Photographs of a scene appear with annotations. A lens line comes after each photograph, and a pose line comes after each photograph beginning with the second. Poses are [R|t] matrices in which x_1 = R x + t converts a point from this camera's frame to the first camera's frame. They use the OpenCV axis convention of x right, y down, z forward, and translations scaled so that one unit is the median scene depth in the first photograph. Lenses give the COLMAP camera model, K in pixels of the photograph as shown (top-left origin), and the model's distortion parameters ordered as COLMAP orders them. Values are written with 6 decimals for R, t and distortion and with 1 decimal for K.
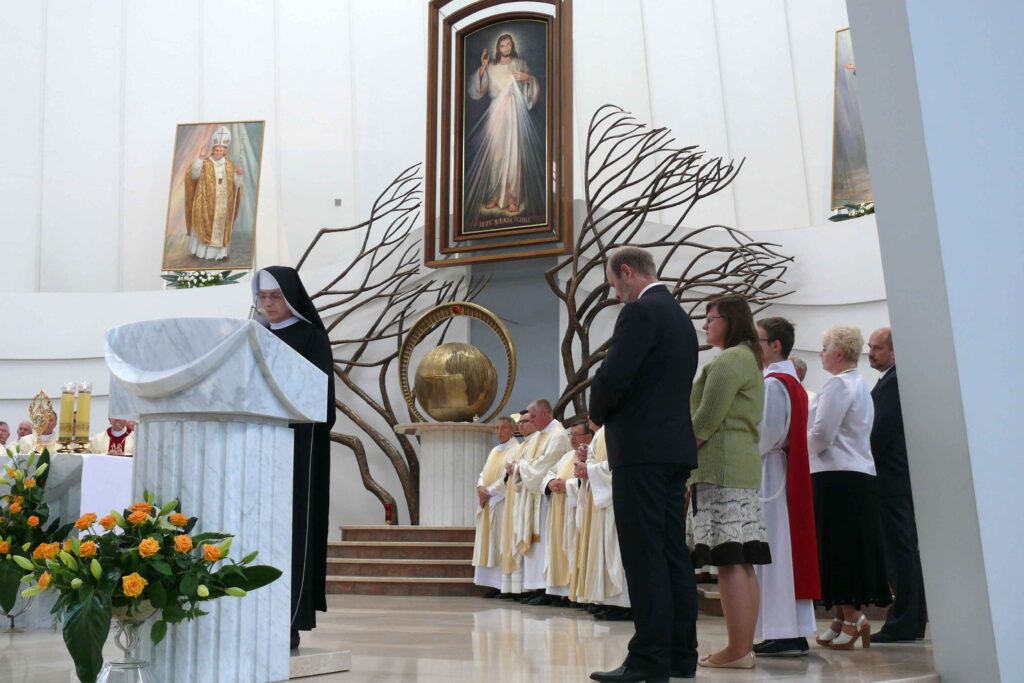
lens RADIAL K [[1322.3, 0, 512.0], [0, 1322.3, 341.5], [0, 0, 1]] dist [-0.139992, 0.333679]
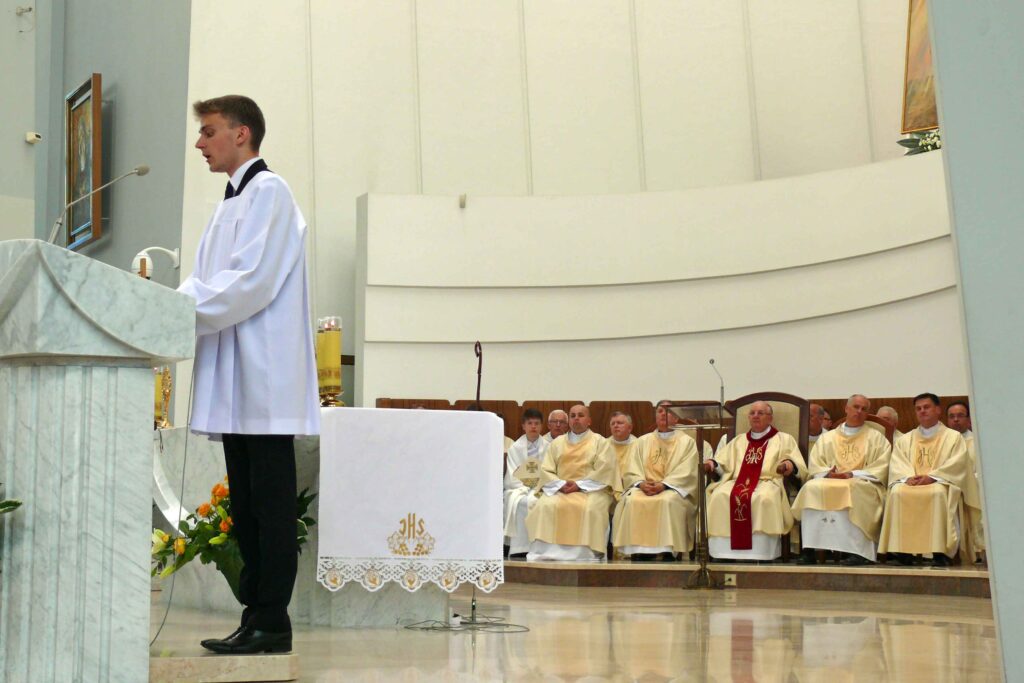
lens RADIAL K [[1926.1, 0, 512.0], [0, 1926.1, 341.5], [0, 0, 1]] dist [0.078954, 0.115660]
pose [[0.773882, -0.058041, -0.630665, 0.274176], [0.093264, 0.995379, 0.022837, 0.016341], [0.626426, -0.076492, 0.775719, 0.089094]]
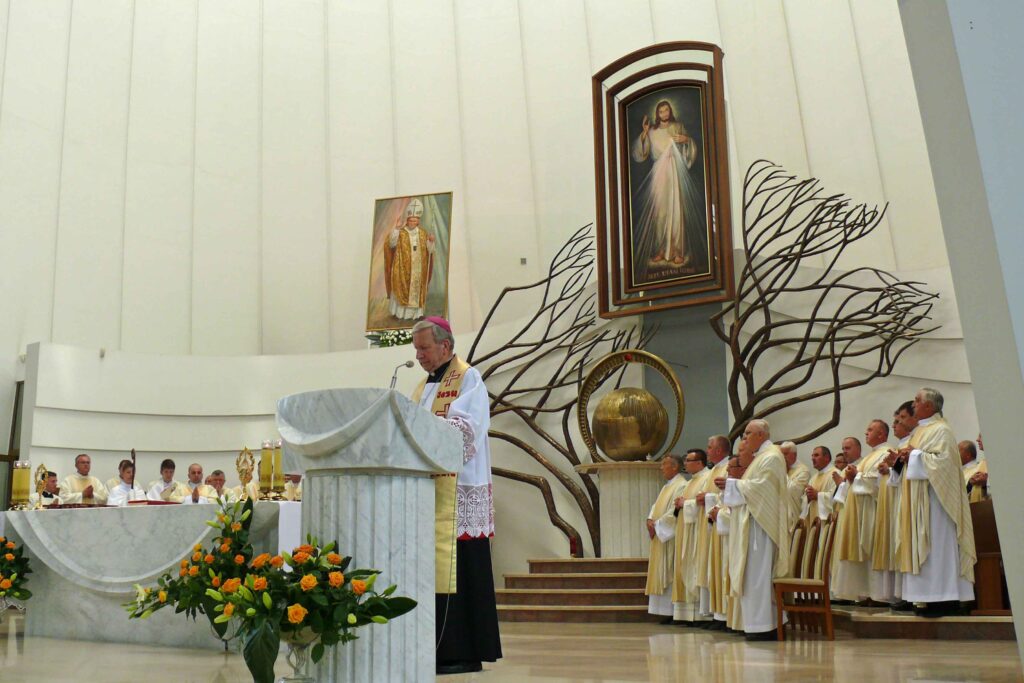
lens RADIAL K [[1253.3, 0, 470.0], [0, 1253.3, 297.4], [0, 0, 1]] dist [-0.197681, 0.311065]
pose [[0.979853, -0.050448, -0.193243, 0.032483], [0.037415, 0.996809, -0.070509, -0.005711], [0.196184, 0.061858, 0.978614, -0.031857]]
